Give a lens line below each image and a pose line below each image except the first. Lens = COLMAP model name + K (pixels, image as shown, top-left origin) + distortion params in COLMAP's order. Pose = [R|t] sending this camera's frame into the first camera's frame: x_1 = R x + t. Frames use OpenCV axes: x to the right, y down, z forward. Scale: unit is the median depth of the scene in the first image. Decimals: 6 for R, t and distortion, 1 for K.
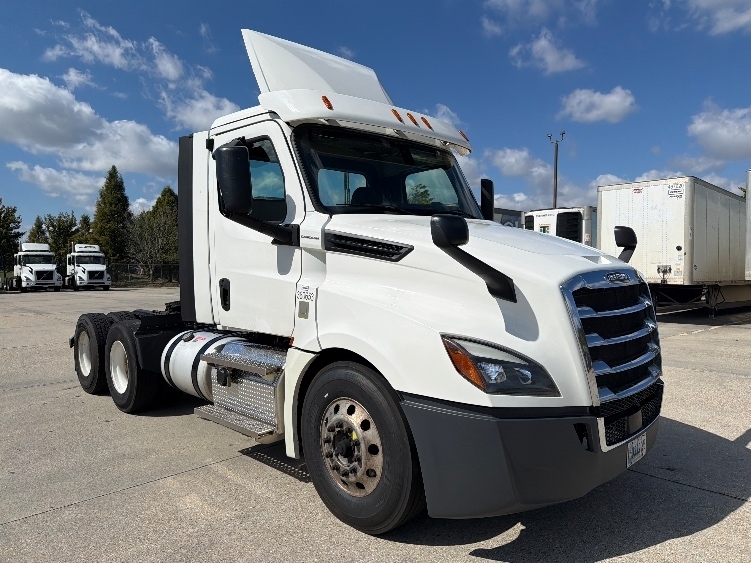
lens RADIAL K [[529.9, 0, 365.3], [0, 529.9, 280.6], [0, 0, 1]] dist [0.000221, -0.000057]
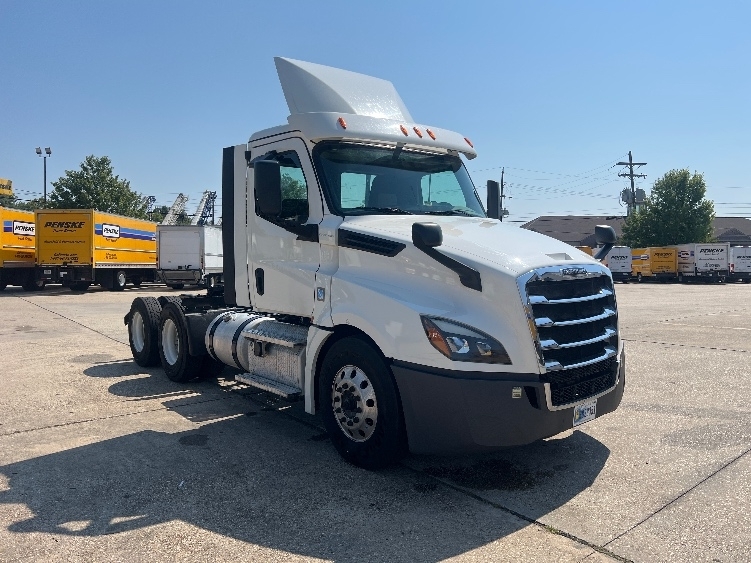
lens RADIAL K [[556.3, 0, 375.5], [0, 556.3, 281.5], [0, 0, 1]] dist [0.003730, -0.000035]
pose [[0.997654, 0.013185, -0.067183, 0.094233], [-0.011315, 0.999540, 0.028140, -0.012905], [0.067523, -0.027314, 0.997344, -0.272340]]
